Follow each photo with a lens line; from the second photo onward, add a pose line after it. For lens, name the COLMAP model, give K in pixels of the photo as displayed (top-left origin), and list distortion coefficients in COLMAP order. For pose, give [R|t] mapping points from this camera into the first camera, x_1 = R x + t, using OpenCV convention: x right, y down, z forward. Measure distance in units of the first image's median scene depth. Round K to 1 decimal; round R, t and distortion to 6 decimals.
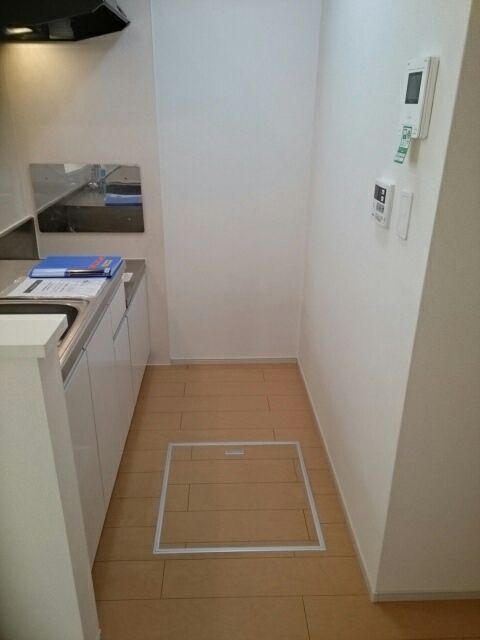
lens RADIAL K [[502.3, 0, 240.0], [0, 502.3, 320.0], [0, 0, 1]] dist [0.115520, -0.108851]
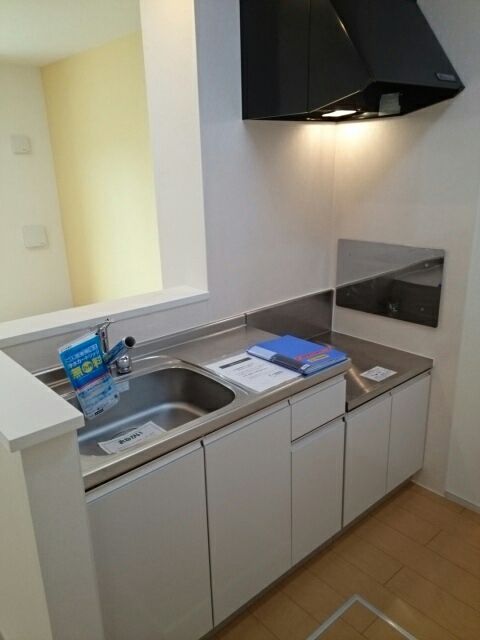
lens RADIAL K [[502.3, 0, 240.0], [0, 502.3, 320.0], [0, 0, 1]] dist [0.115520, -0.108851]
pose [[0.625412, 0.212080, -0.750921, 0.260384], [-0.280371, 0.959164, 0.037384, -0.146475], [0.728184, 0.187156, 0.659334, 0.260286]]
